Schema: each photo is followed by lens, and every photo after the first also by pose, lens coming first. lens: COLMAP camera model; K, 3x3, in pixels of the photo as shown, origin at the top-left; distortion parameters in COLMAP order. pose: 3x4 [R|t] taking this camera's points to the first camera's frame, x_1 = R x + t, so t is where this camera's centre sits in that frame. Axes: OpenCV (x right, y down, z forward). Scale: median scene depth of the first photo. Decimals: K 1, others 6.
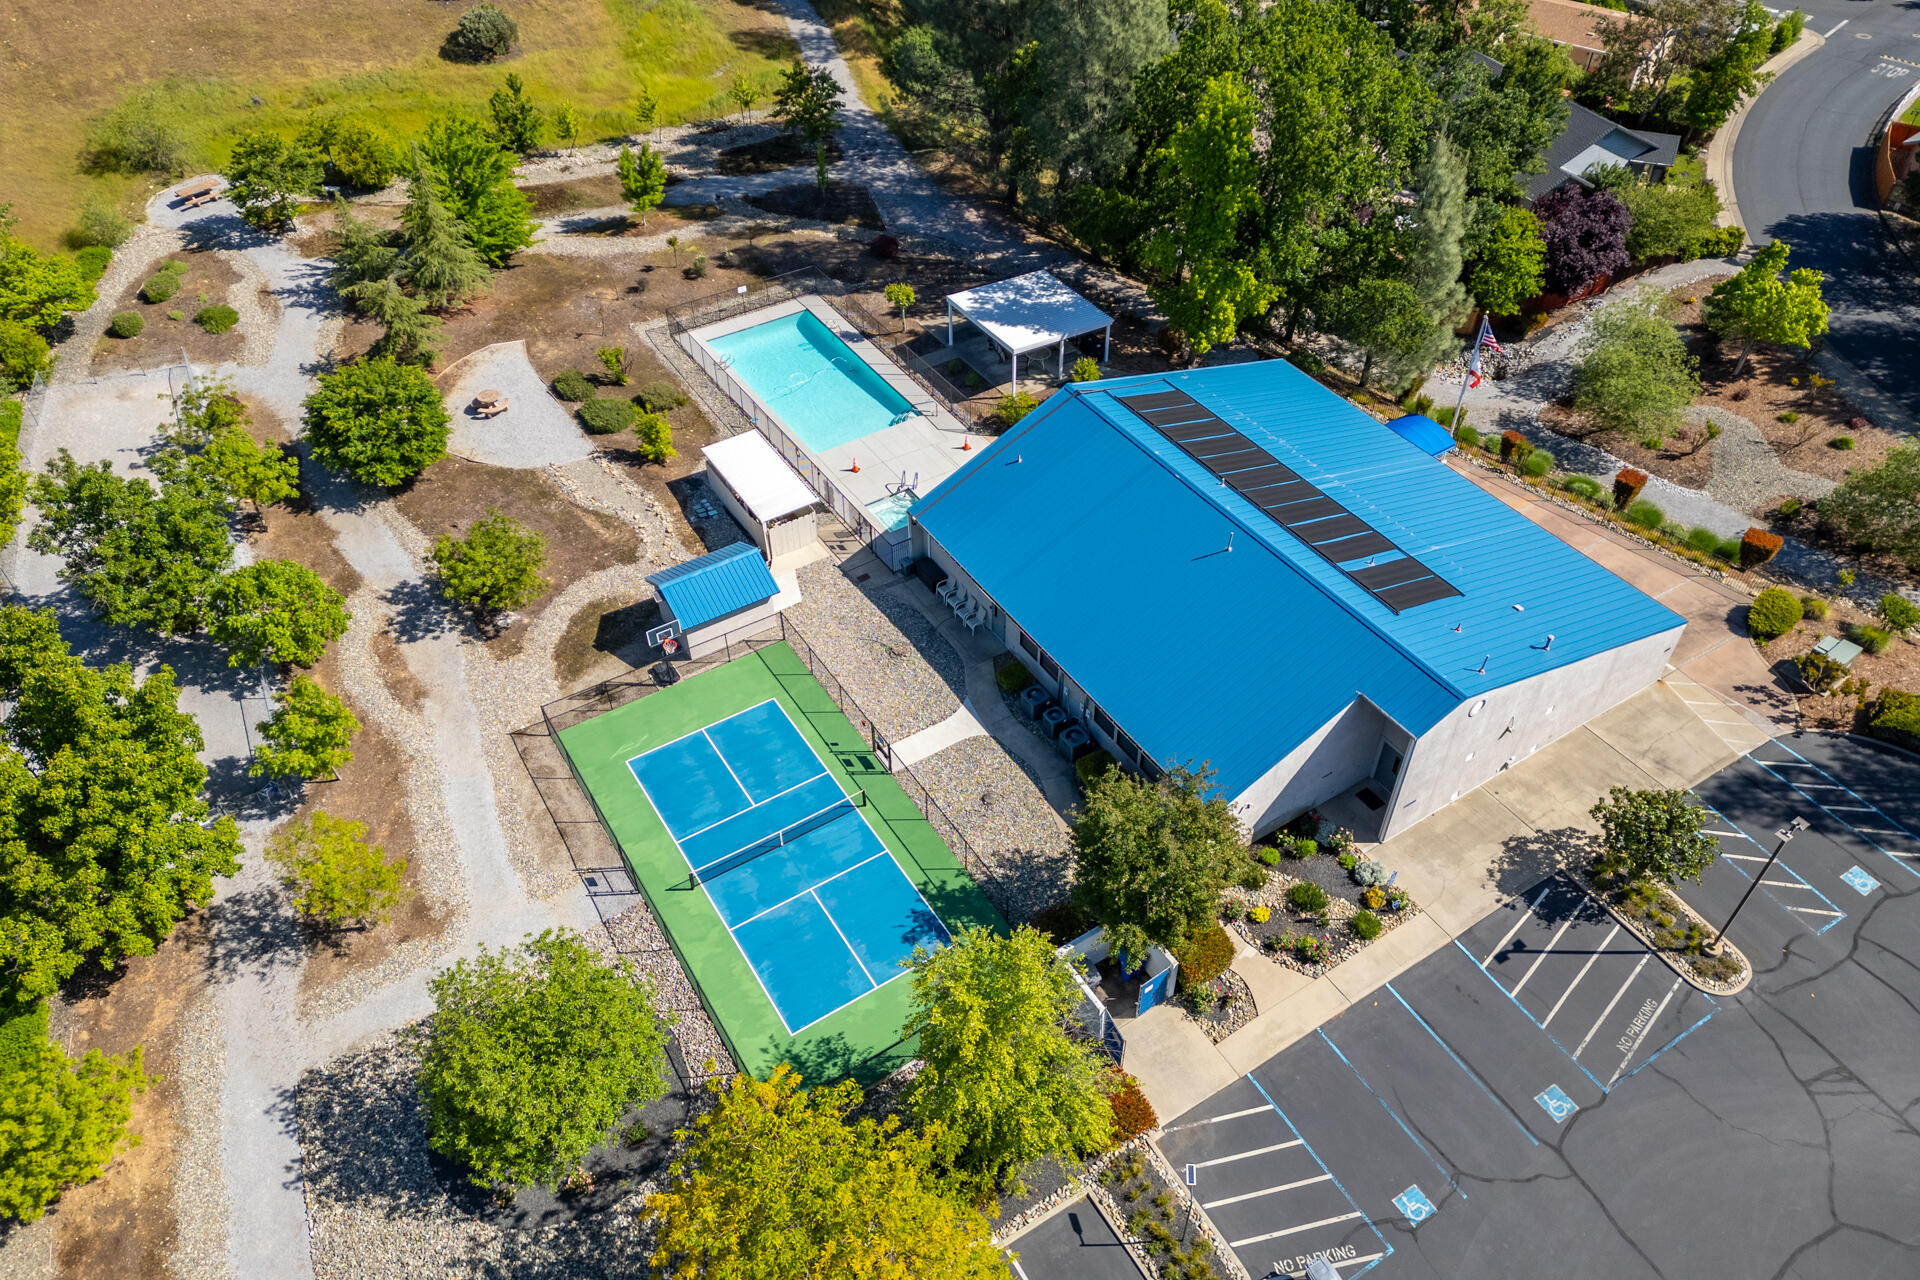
lens RADIAL K [[1353.1, 0, 960.0], [0, 1353.1, 640.0], [0, 0, 1]] dist [0.031638, -0.000033]
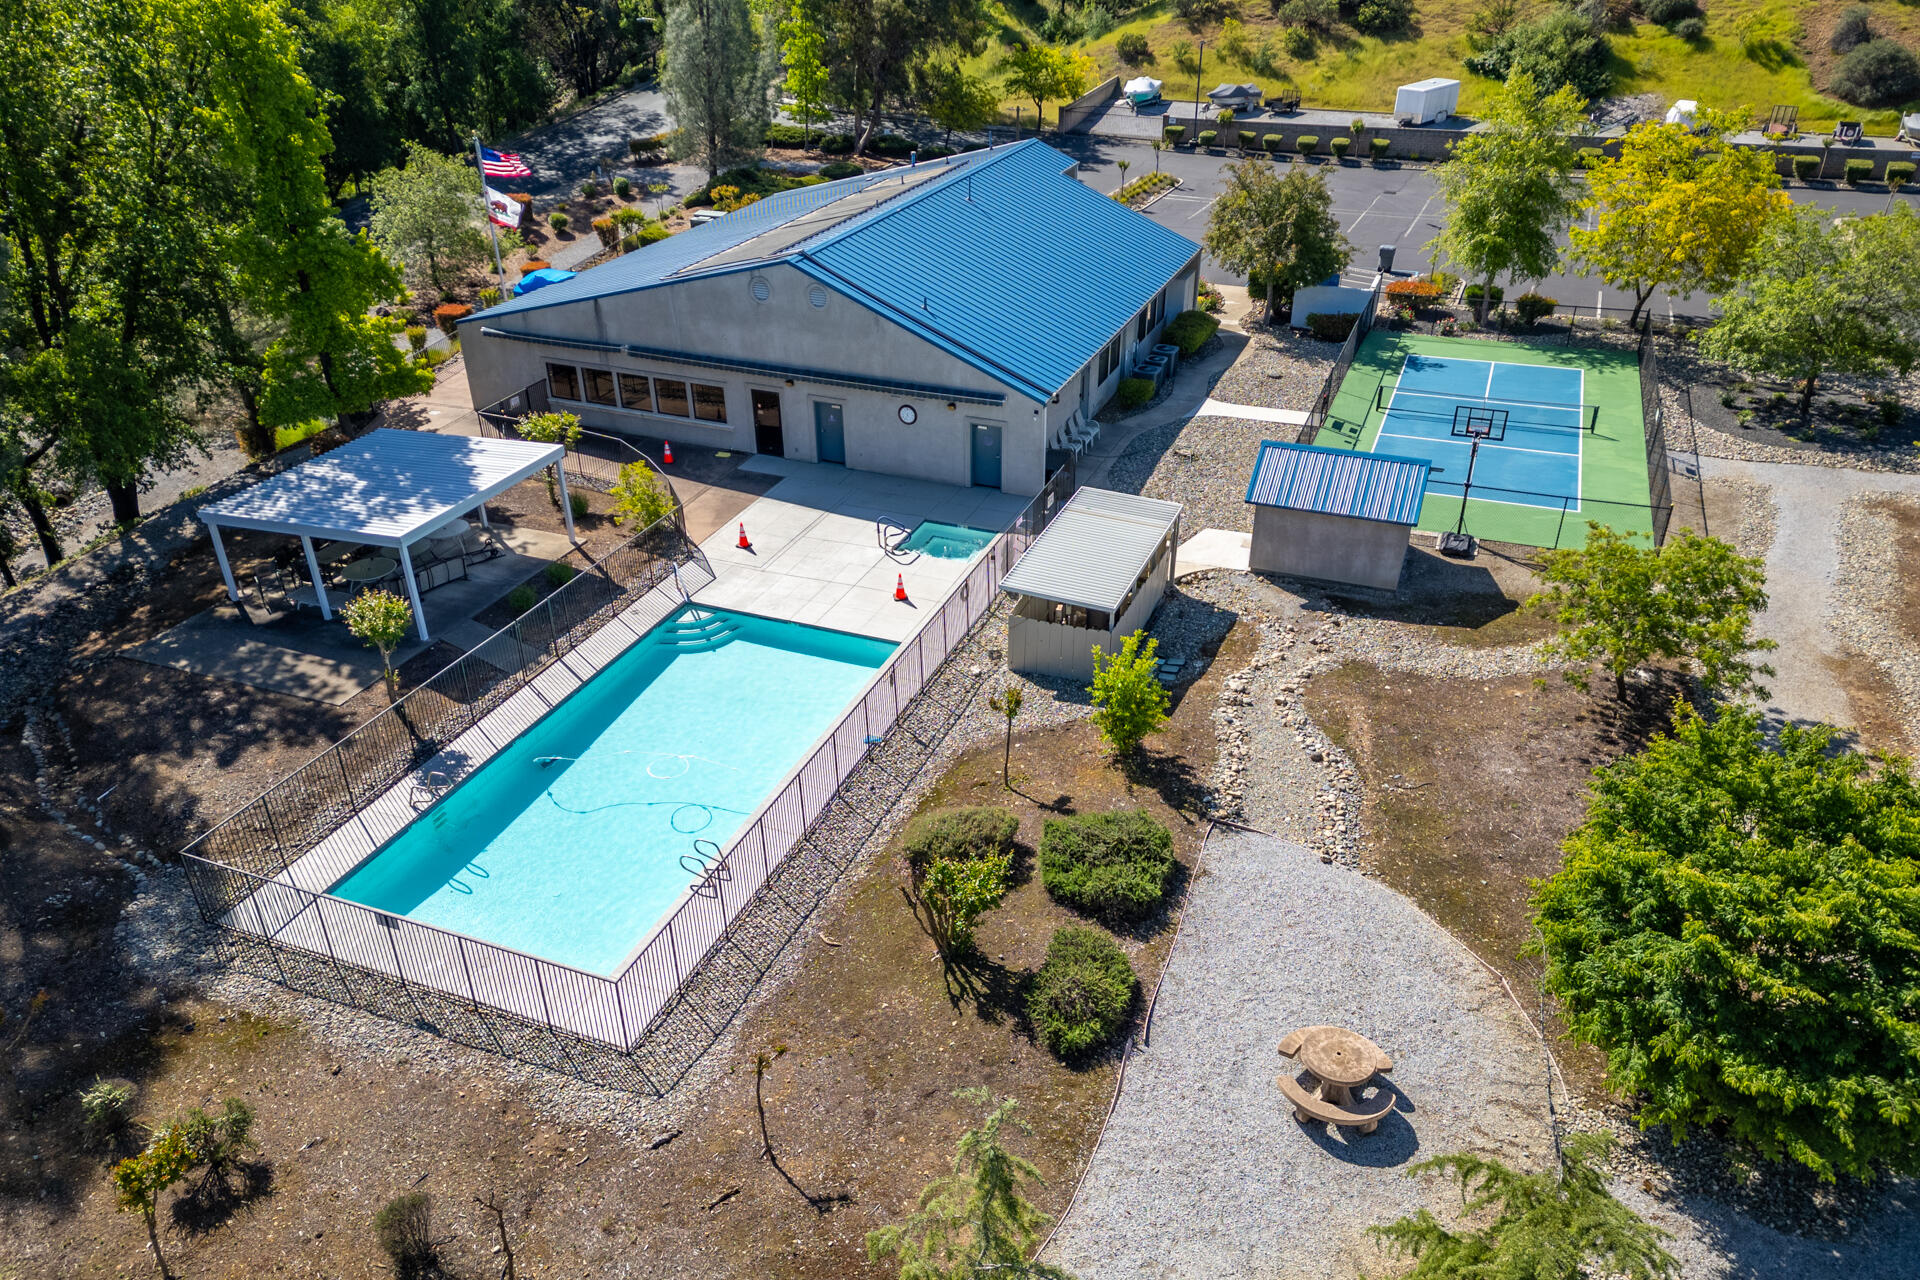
lens RADIAL K [[1353.1, 0, 960.0], [0, 1353.1, 640.0], [0, 0, 1]] dist [0.031638, -0.000033]
pose [[-0.582942, -0.399404, 0.707570, -0.501632], [0.562489, 0.430044, 0.706164, -0.506027], [-0.586331, 0.809653, -0.026031, 1.044749]]
